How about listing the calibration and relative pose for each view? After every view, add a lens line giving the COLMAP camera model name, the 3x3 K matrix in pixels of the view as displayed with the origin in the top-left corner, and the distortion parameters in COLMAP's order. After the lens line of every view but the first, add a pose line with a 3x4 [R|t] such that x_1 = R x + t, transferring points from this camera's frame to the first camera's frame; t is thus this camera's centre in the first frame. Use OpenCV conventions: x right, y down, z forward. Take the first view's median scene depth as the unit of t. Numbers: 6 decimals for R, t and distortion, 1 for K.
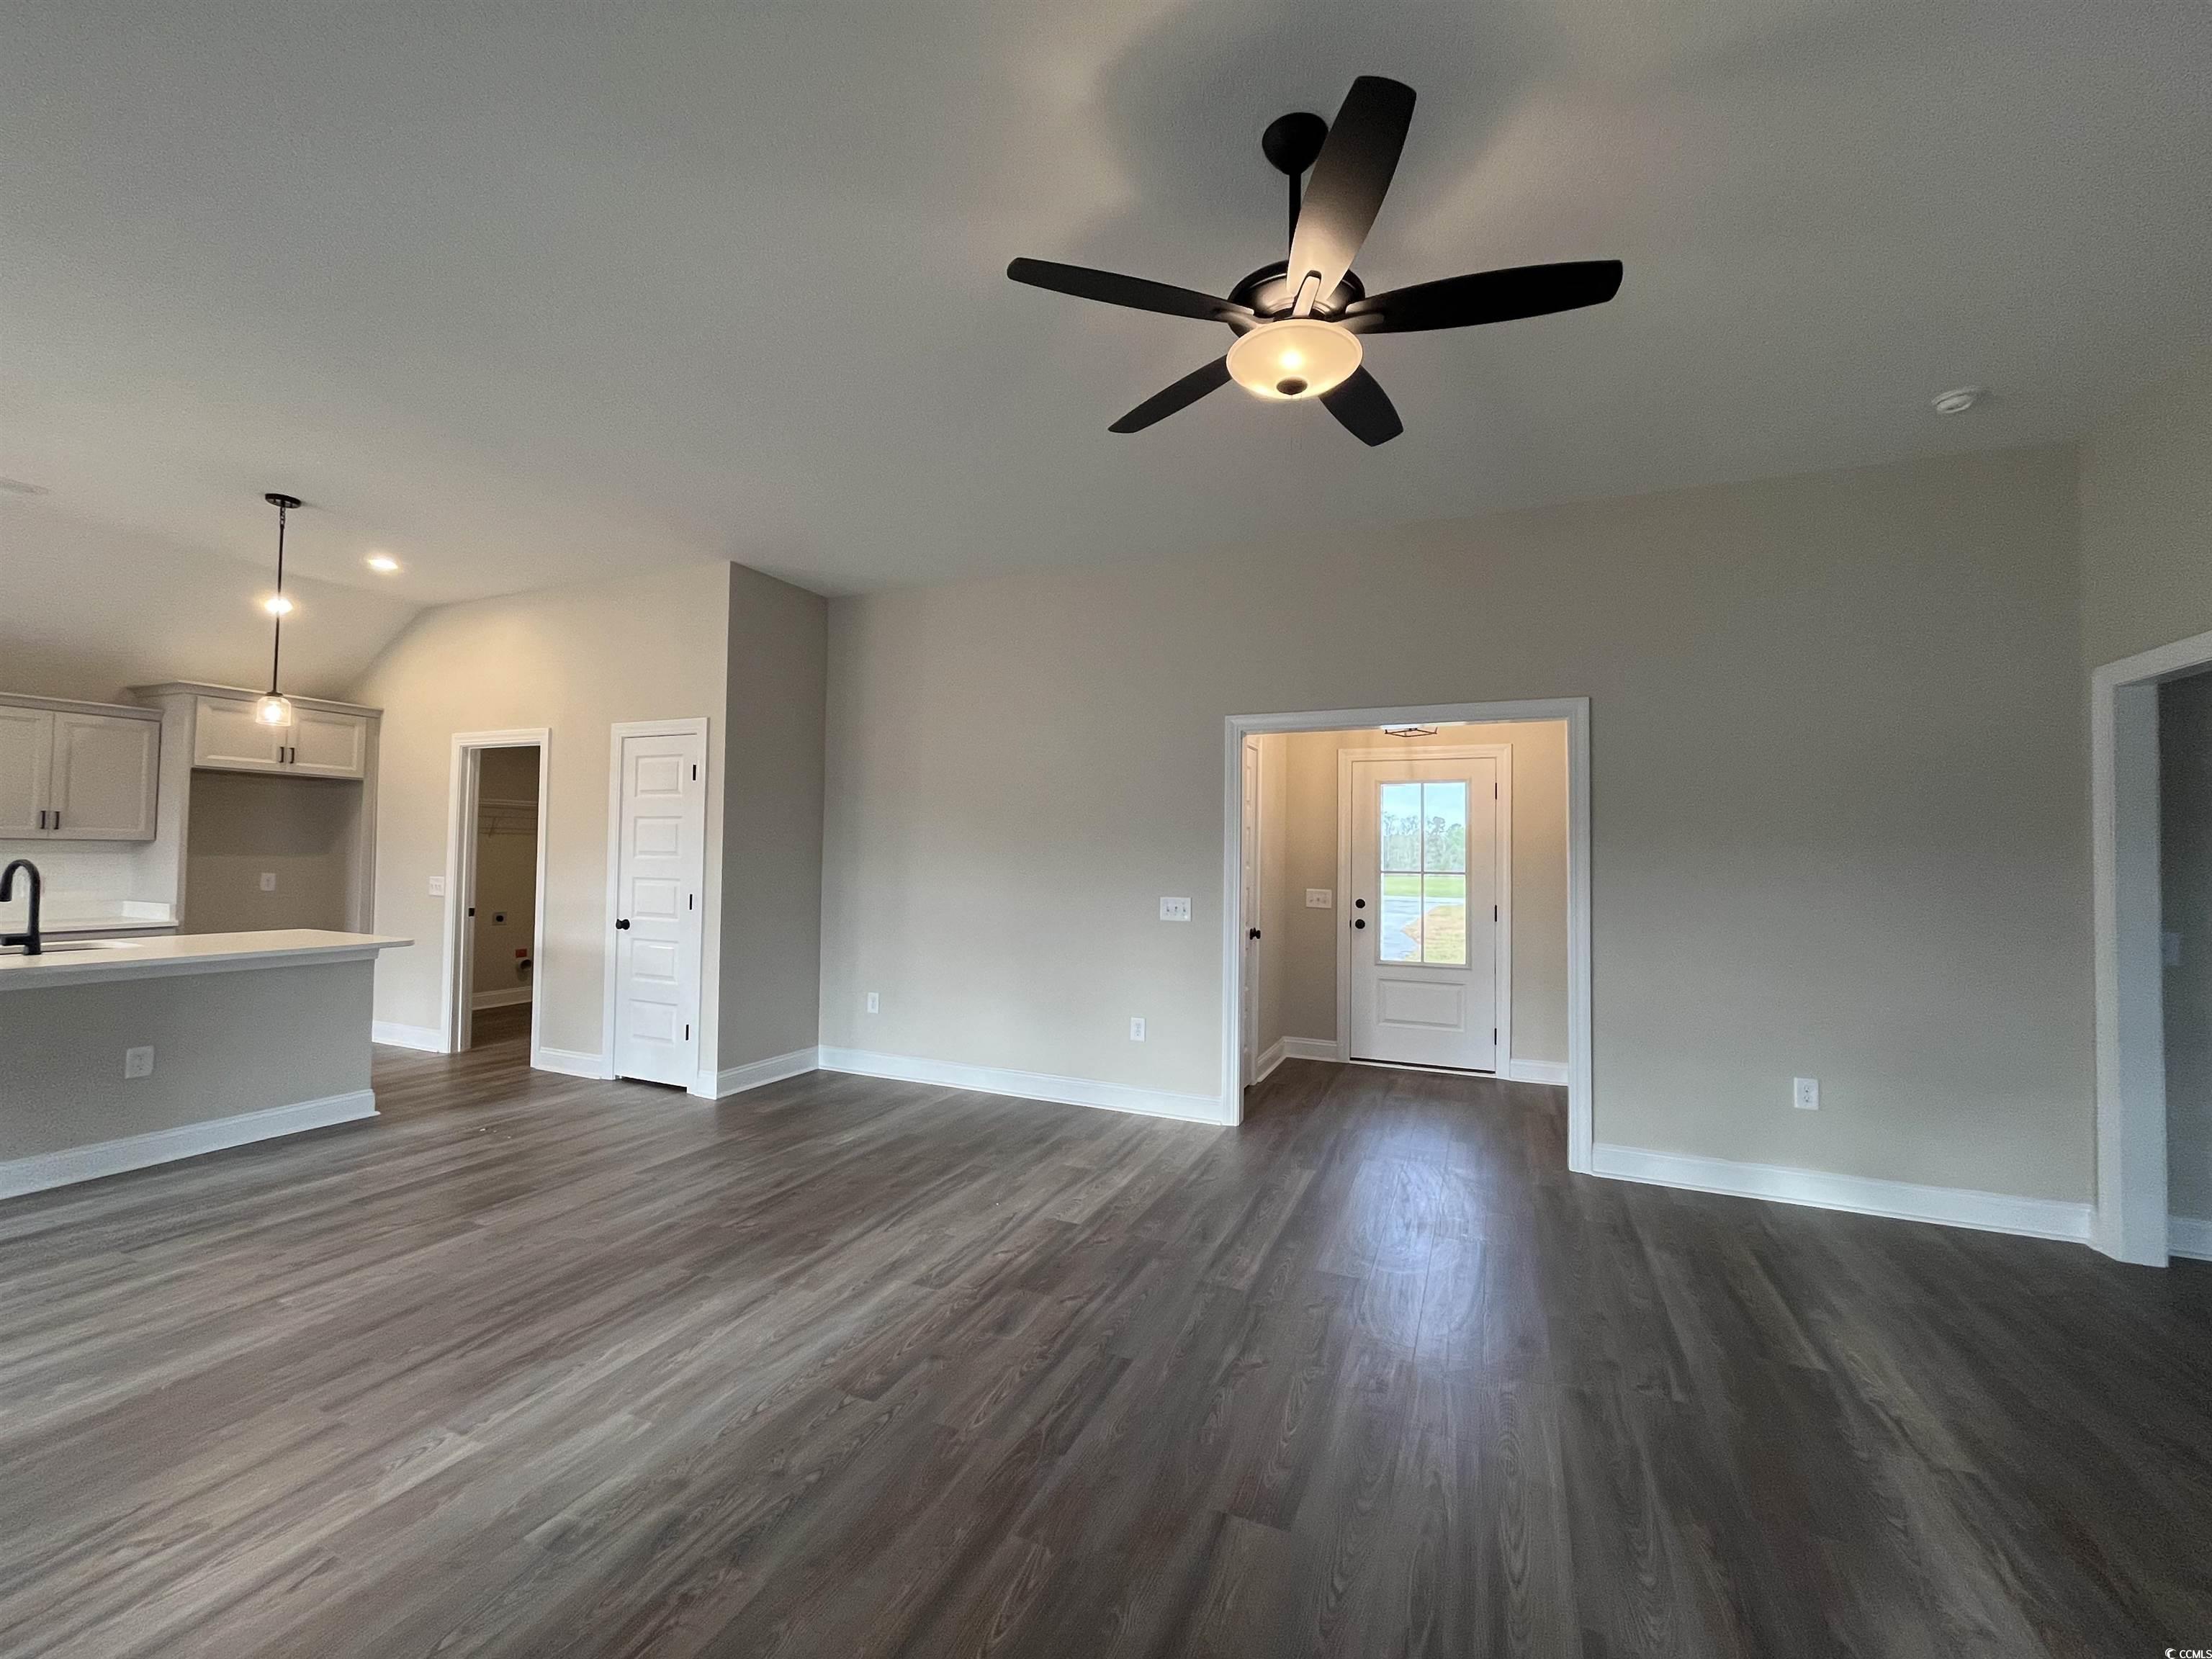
lens RADIAL K [[891.1, 0, 1102.2], [0, 891.1, 834.0], [0, 0, 1]] dist [-0.000620, 0.000123]
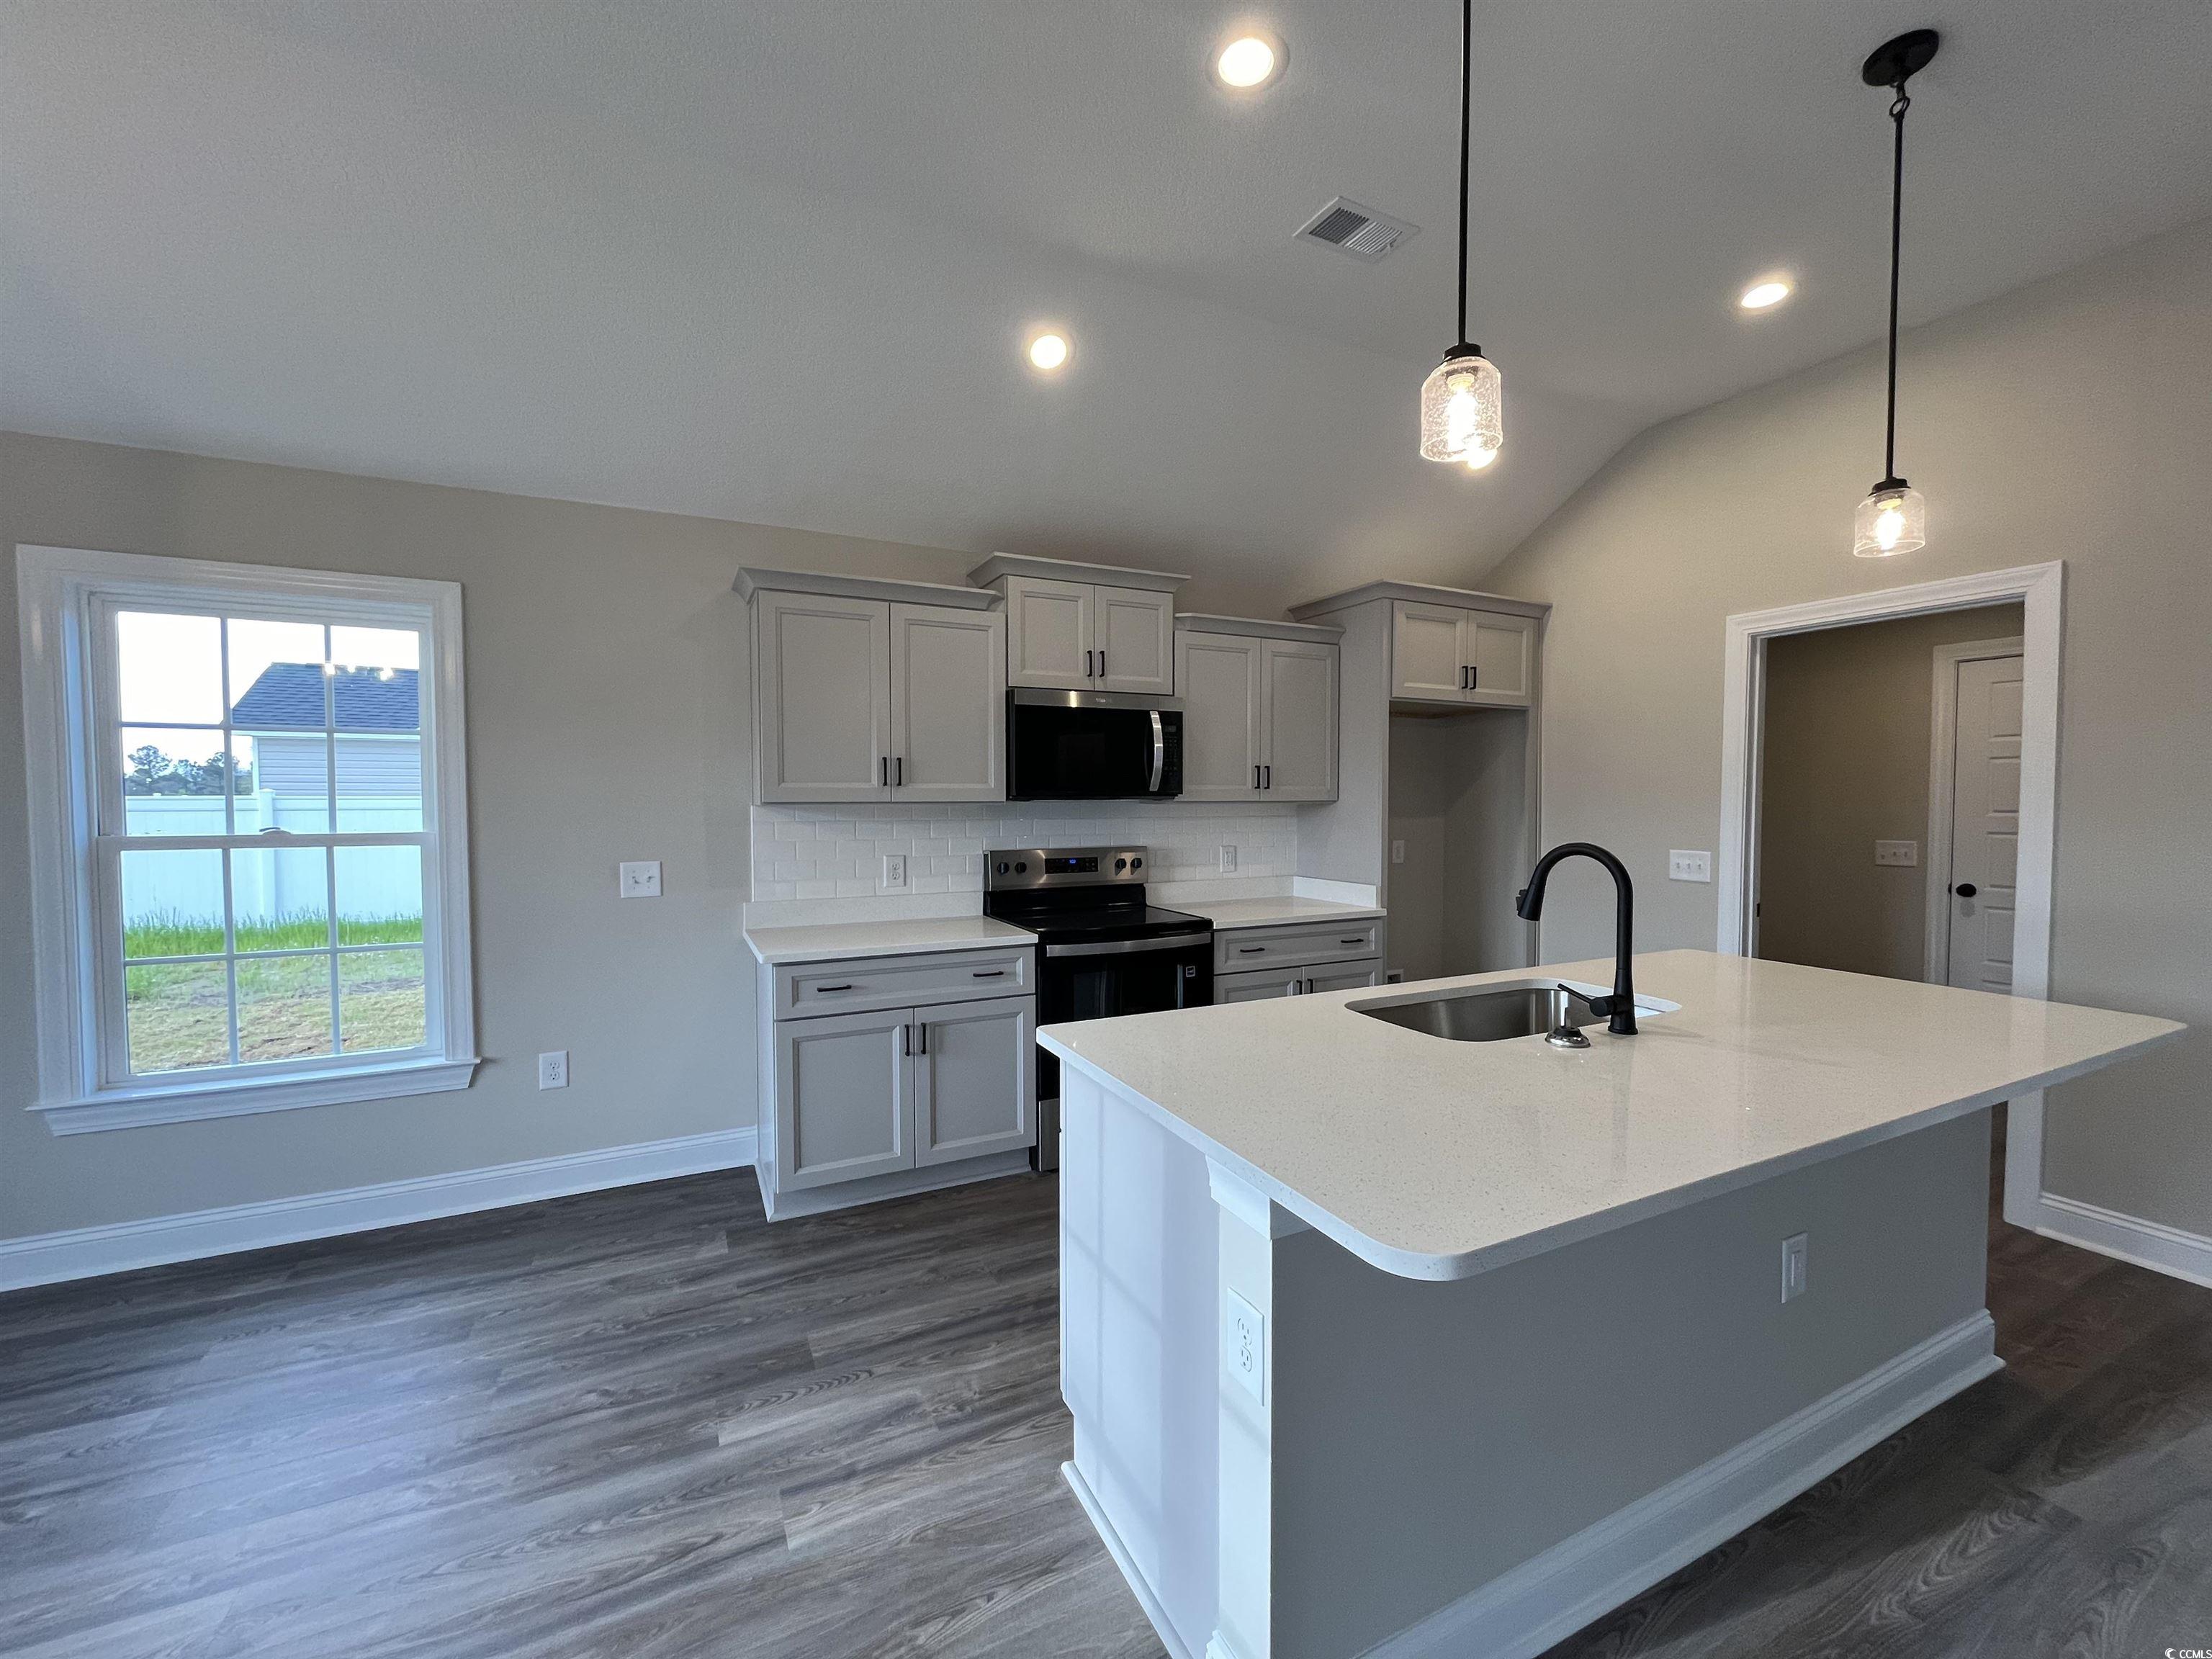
lens RADIAL K [[891.1, 0, 1106.0], [0, 891.1, 829.6], [0, 0, 1]] dist [-0.000620, 0.000123]
pose [[0.770814, 0.003089, -0.637052, -0.710730], [0.030325, 0.998677, 0.041535, -0.005940], [0.636338, -0.051335, 0.769701, 0.273794]]
